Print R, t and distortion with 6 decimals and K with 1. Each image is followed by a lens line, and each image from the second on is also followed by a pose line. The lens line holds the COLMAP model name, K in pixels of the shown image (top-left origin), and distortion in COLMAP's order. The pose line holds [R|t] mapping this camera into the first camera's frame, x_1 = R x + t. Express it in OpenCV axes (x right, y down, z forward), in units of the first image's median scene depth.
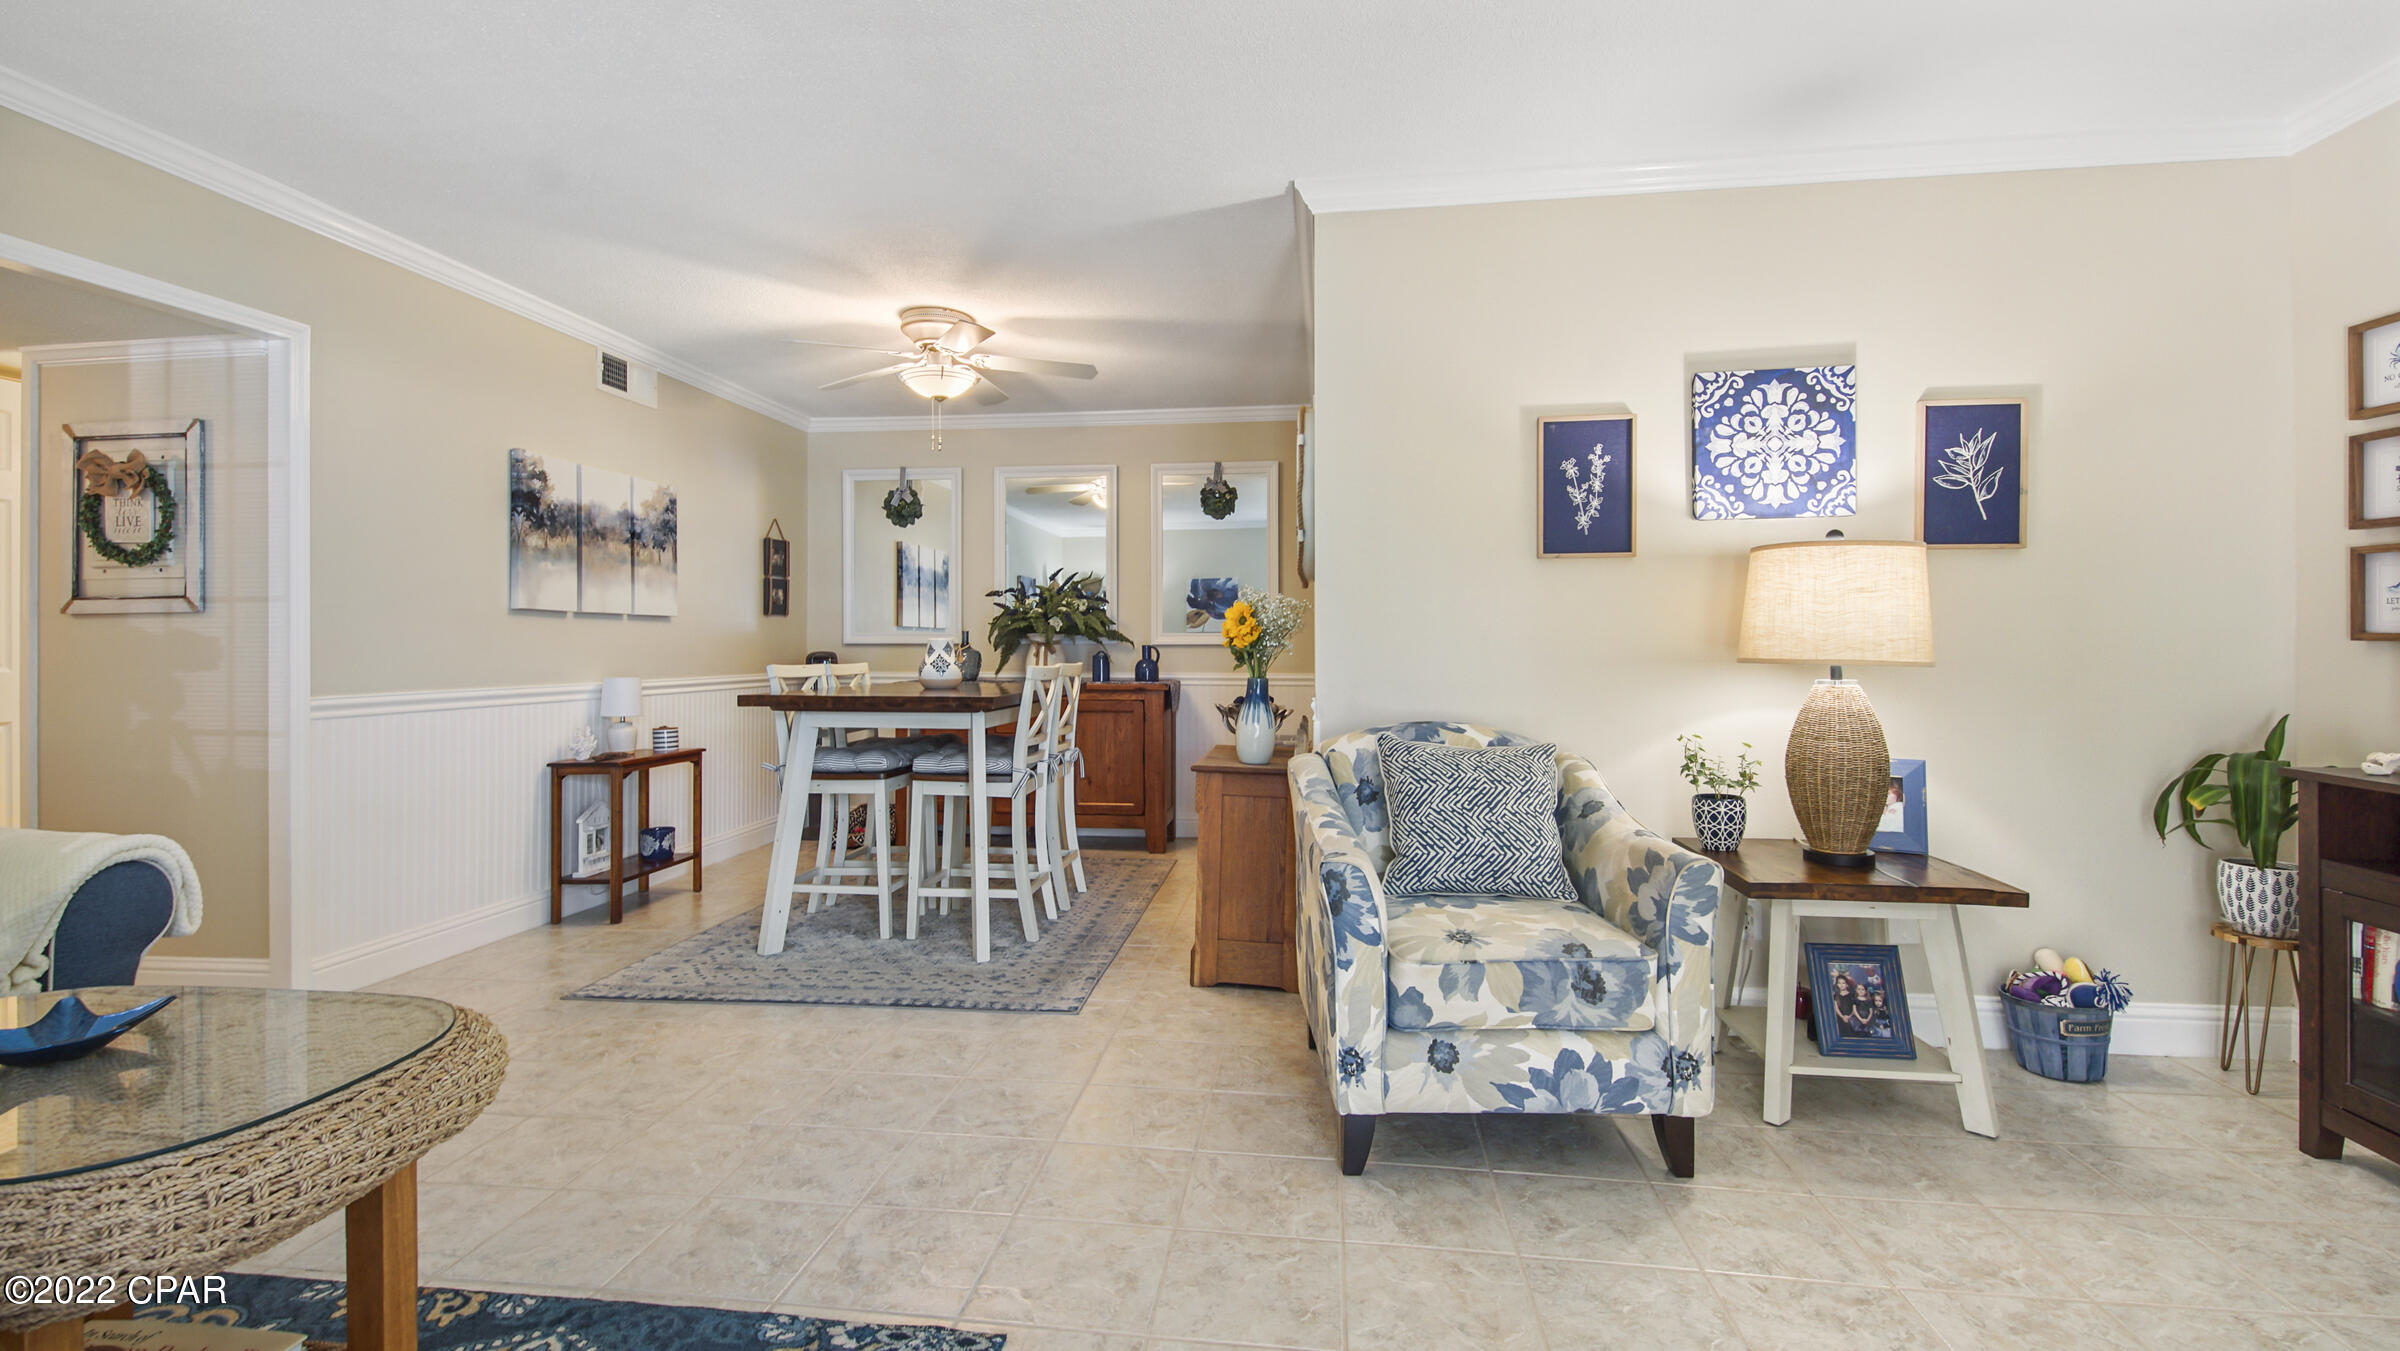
lens RADIAL K [[1069.1, 0, 1197.3], [0, 1069.1, 657.8], [0, 0, 1]] dist [0.030439, -0.002564]
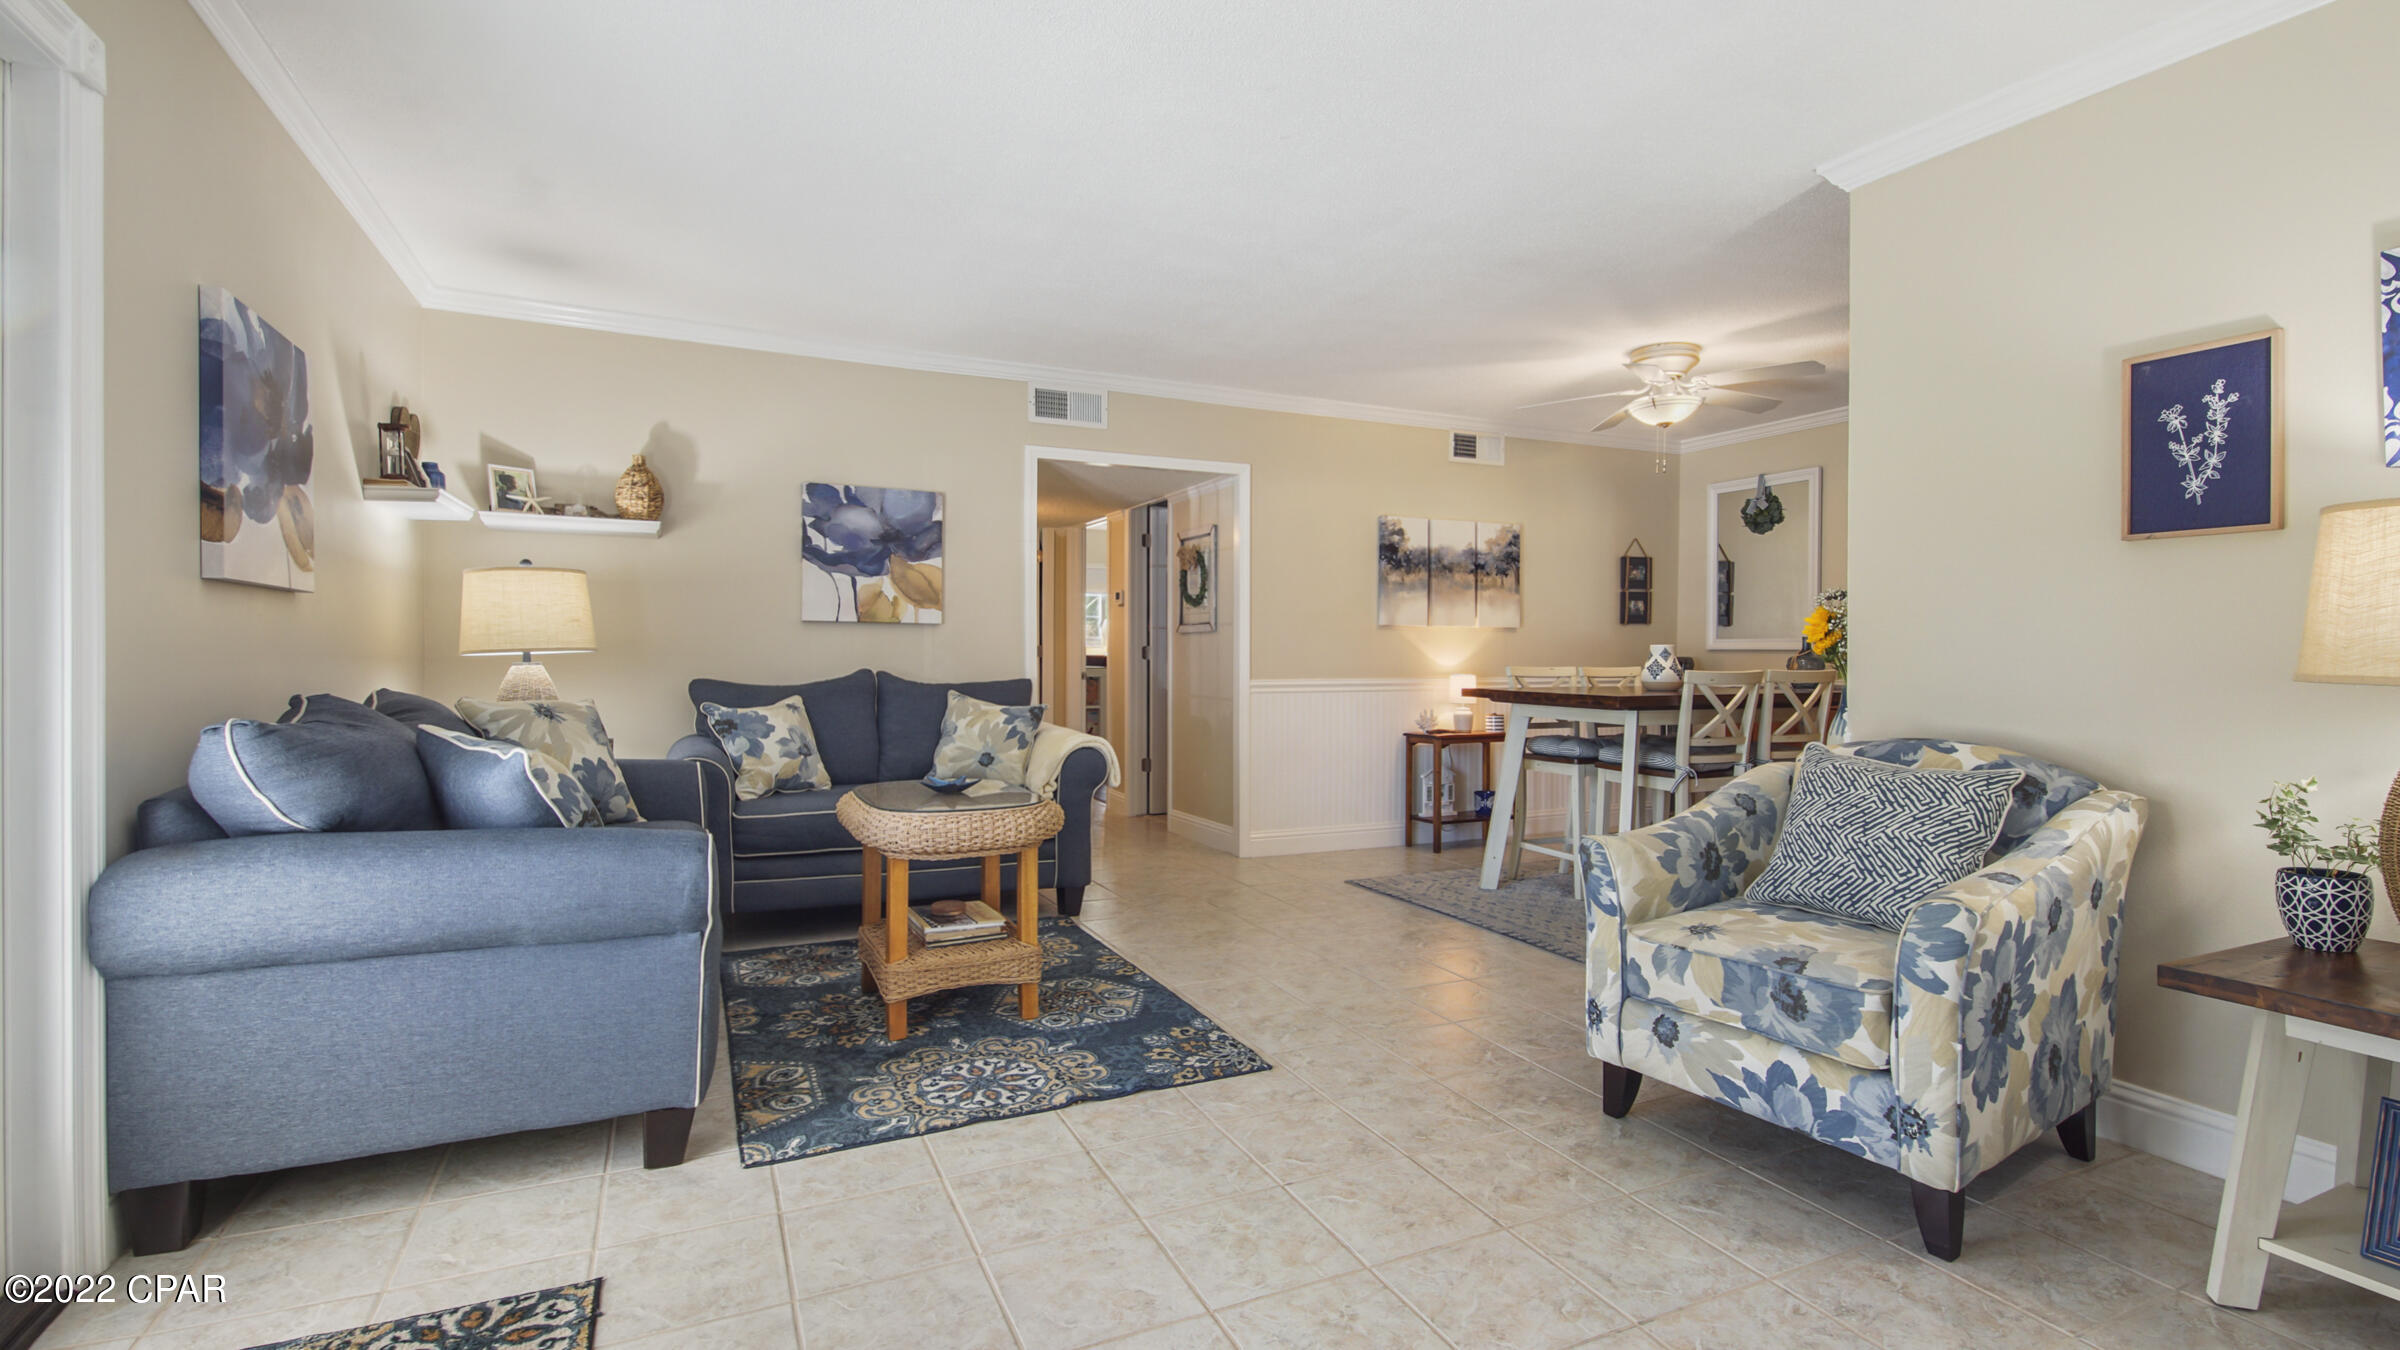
lens RADIAL K [[1069.1, 0, 1182.1], [0, 1069.1, 673.9], [0, 0, 1]] dist [0.030439, -0.002564]
pose [[0.532141, 0.022406, -0.846359, 0.633103], [-0.014714, 0.999744, 0.017215, -0.000624], [0.846528, 0.003293, 0.532334, 0.004252]]
